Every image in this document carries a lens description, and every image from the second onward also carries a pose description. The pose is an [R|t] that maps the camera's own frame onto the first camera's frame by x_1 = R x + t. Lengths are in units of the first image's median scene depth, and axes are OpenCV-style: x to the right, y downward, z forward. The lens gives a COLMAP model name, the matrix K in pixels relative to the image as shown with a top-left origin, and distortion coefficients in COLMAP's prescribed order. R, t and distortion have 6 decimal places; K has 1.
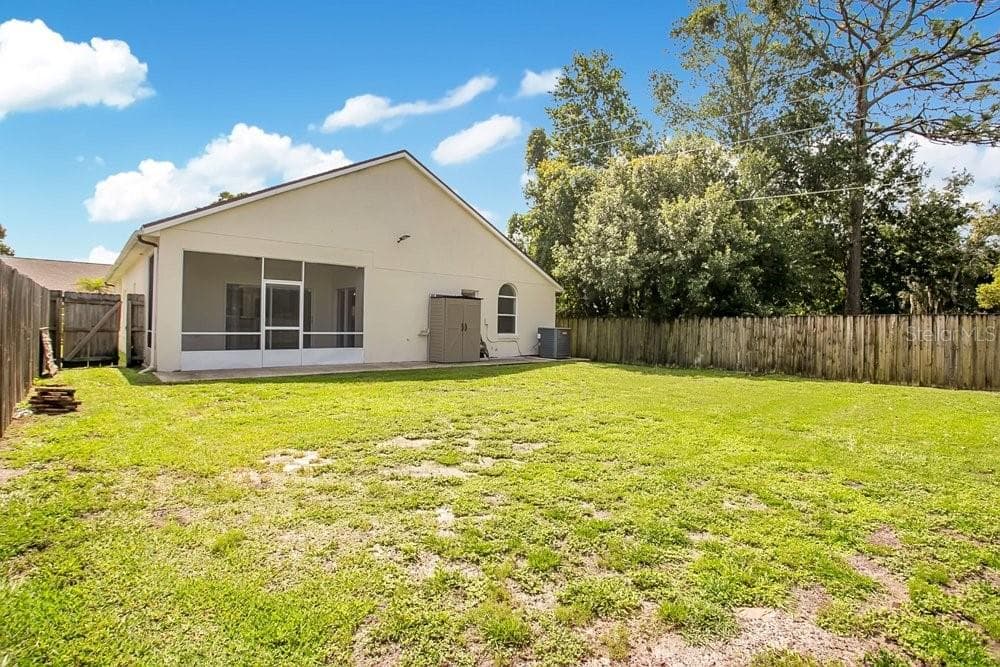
lens RADIAL K [[550.3, 0, 500.0], [0, 550.3, 333.5], [0, 0, 1]] dist [0.059763, 0.000268]
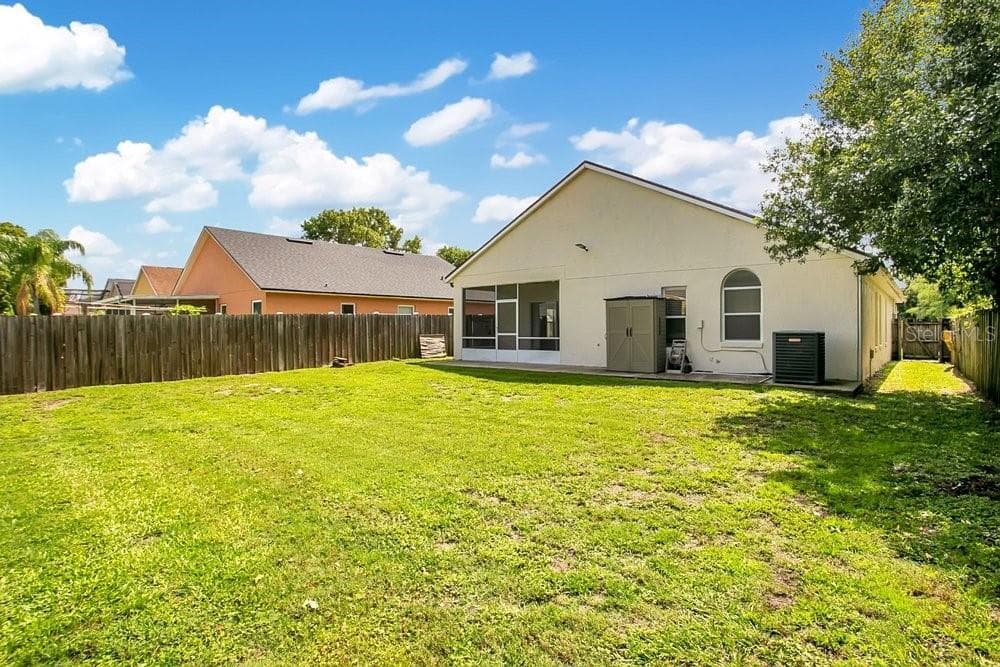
lens RADIAL K [[550.3, 0, 500.0], [0, 550.3, 333.5], [0, 0, 1]] dist [0.059763, 0.000268]
pose [[0.085270, -0.006487, -0.996337, 0.812597], [-0.007731, 0.999944, -0.007172, -0.001265], [0.996328, 0.008314, 0.085215, 0.731979]]
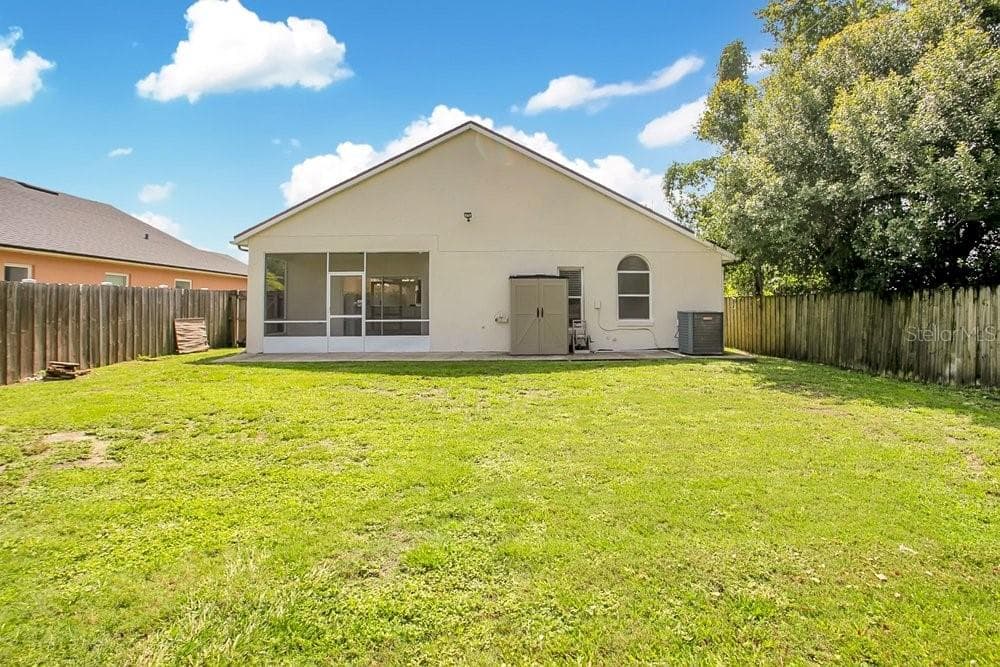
lens RADIAL K [[510.9, 0, 496.7], [0, 510.9, 302.5], [0, 0, 1]] dist [-0.000581, 0.000292]
pose [[0.747731, -0.025017, -0.663531, 0.402599], [0.007189, 0.999536, -0.029584, -0.004272], [0.663963, 0.017351, 0.747564, 0.386248]]
